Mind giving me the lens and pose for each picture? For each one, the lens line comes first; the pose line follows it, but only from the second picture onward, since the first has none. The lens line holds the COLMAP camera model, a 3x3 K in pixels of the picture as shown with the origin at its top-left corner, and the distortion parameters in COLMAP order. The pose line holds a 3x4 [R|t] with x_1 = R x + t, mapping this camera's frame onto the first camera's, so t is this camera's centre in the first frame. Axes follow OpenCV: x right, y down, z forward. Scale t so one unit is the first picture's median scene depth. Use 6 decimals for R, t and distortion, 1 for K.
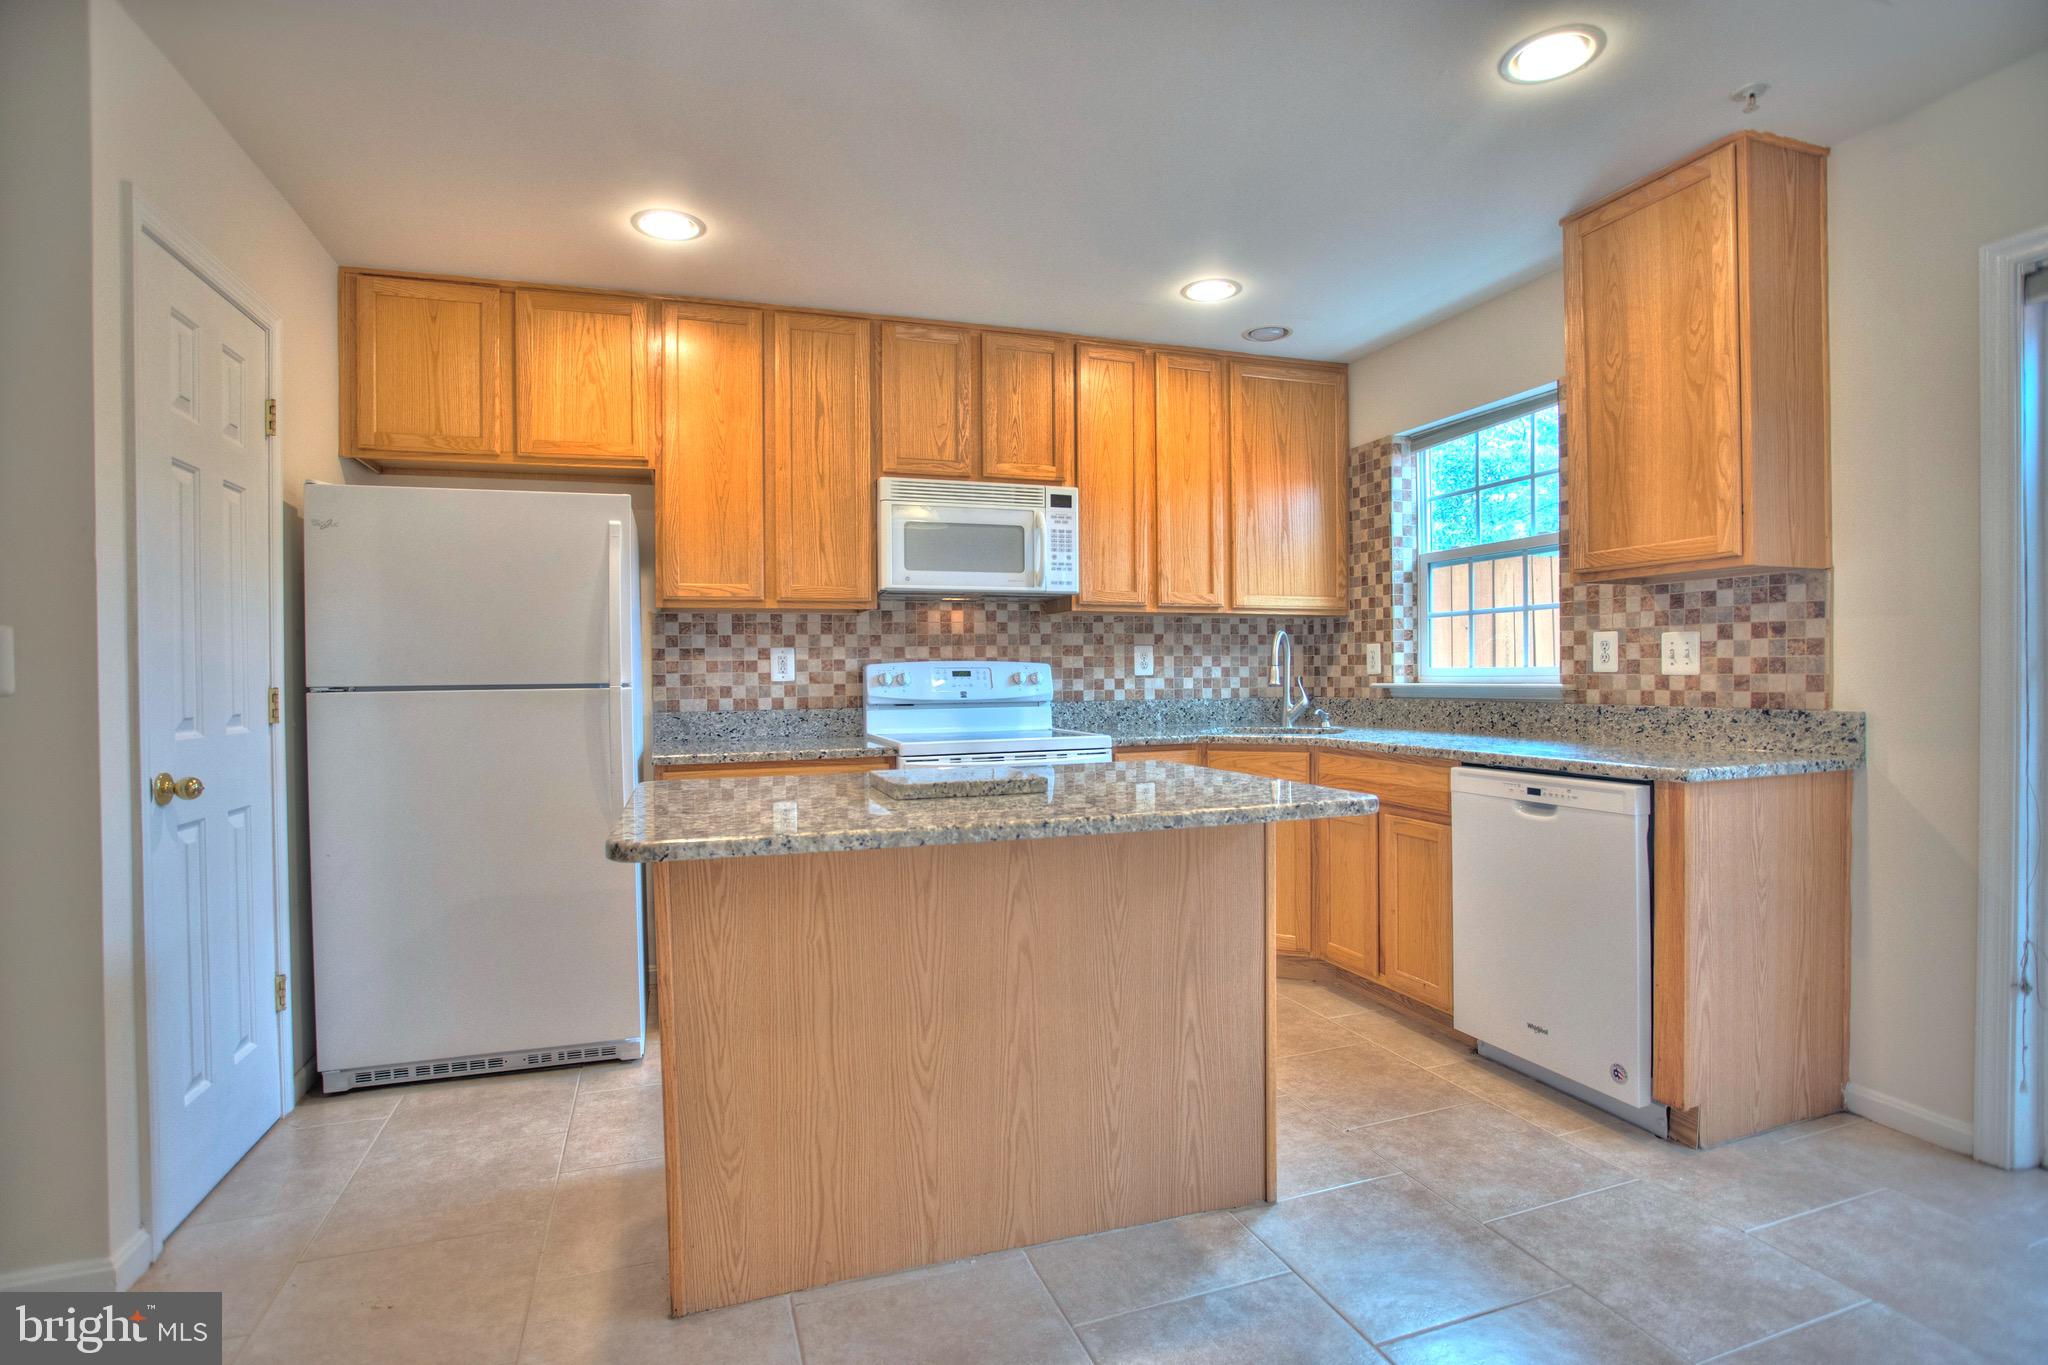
lens RADIAL K [[1004.5, 0, 1024.0], [0, 1004.5, 682.5], [0, 0, 1]] dist [-0.072968, 0.032814]
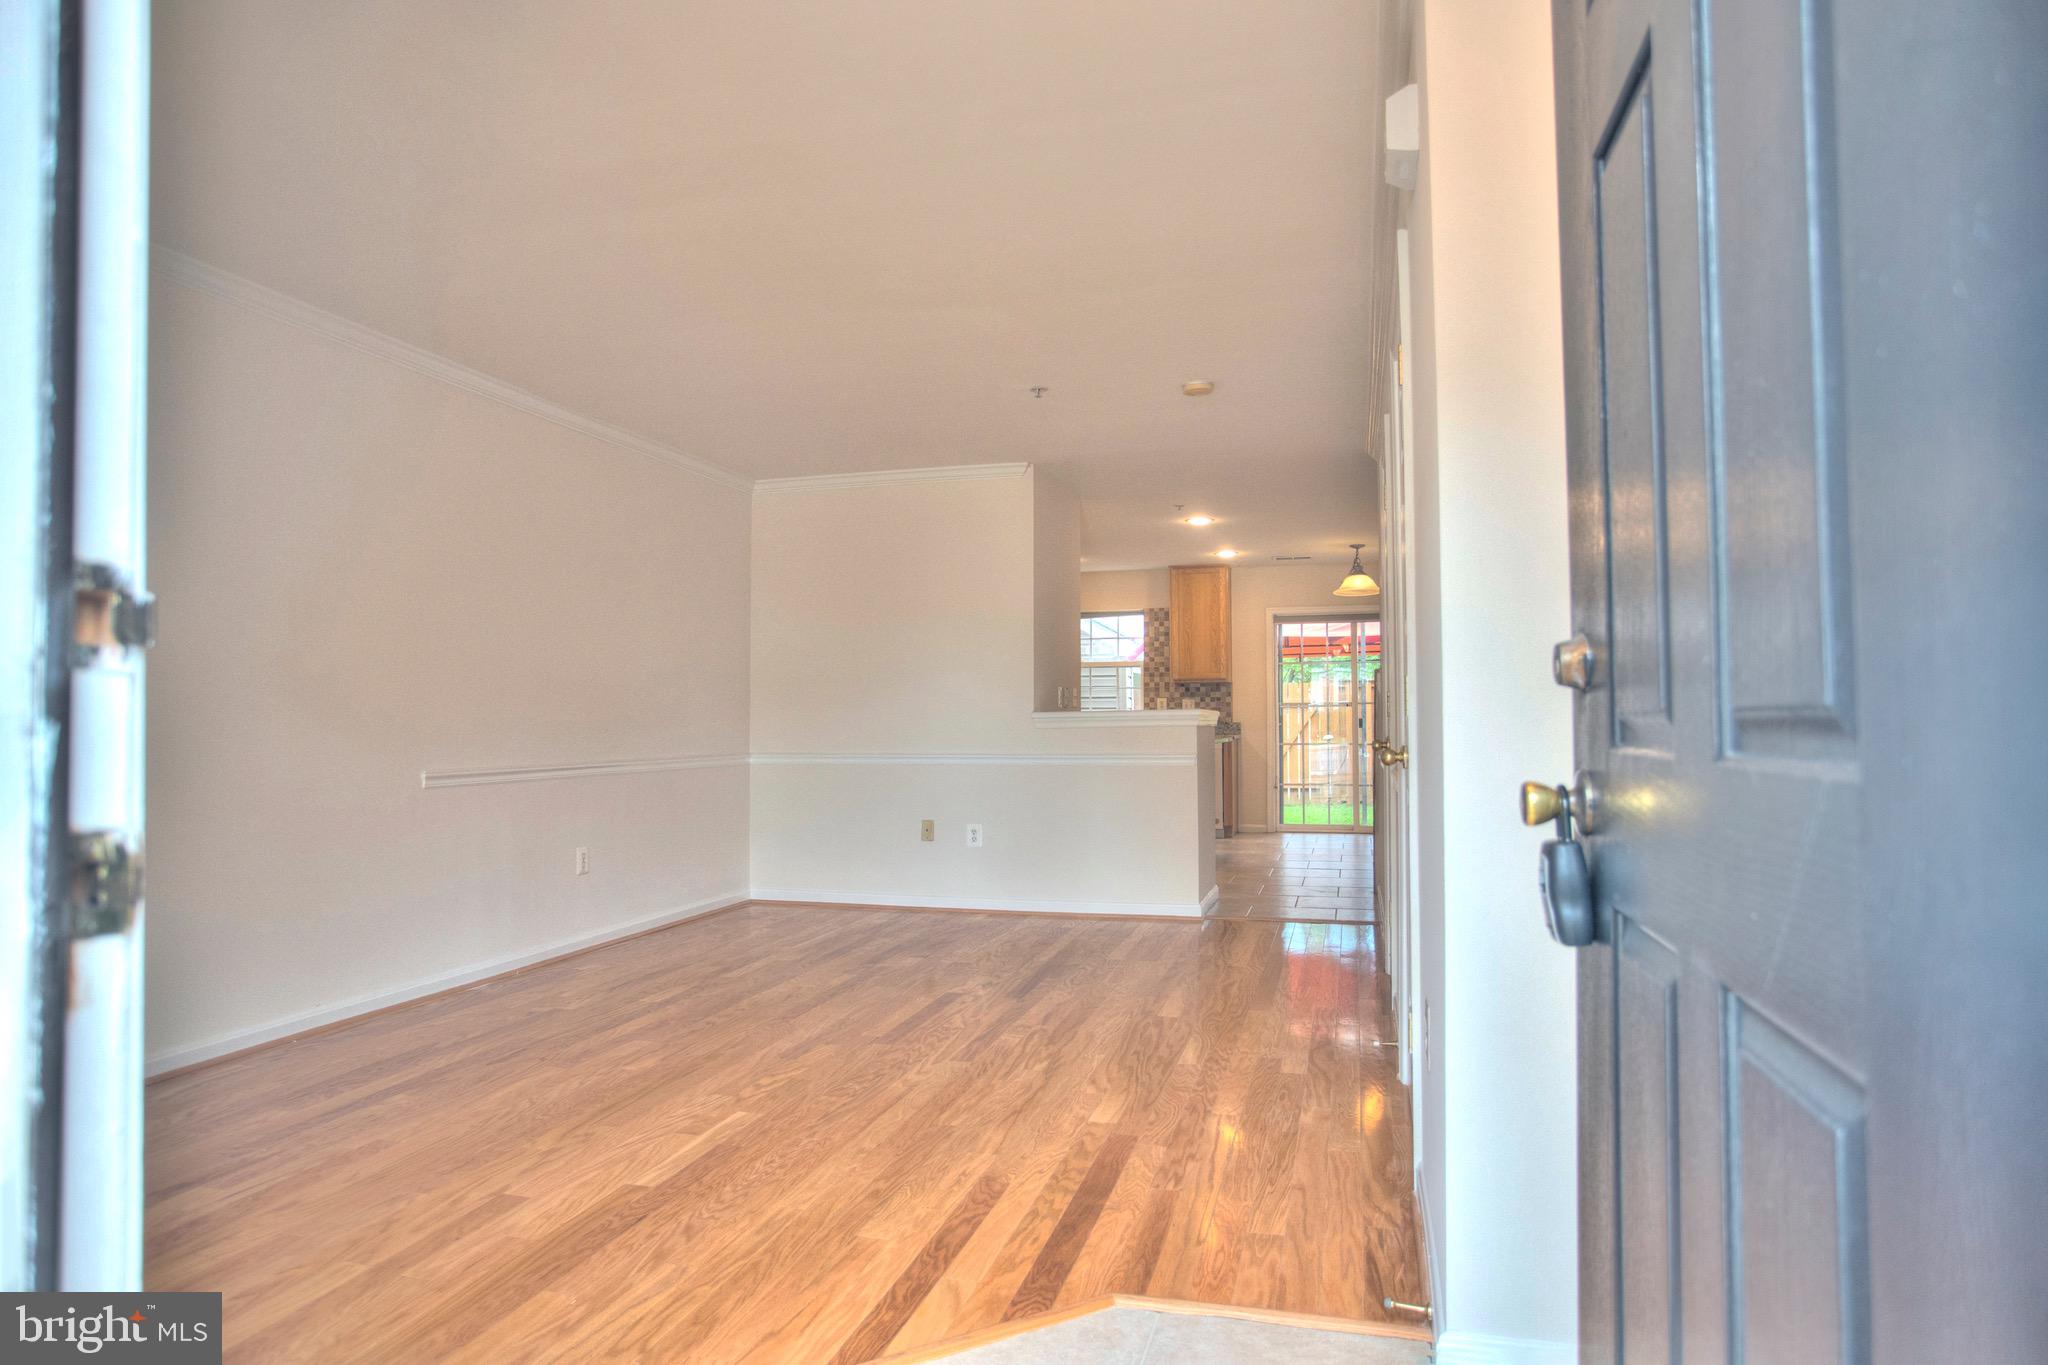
lens RADIAL K [[1190.7, 0, 1011.7], [0, 1190.7, 684.4], [0, 0, 1]] dist [-0.069976, 0.052046]
pose [[0.581968, 0.034231, 0.812491, -2.222415], [0.004151, 0.998976, -0.045060, 0.057454], [-0.813201, 0.029596, 0.581230, -0.621436]]
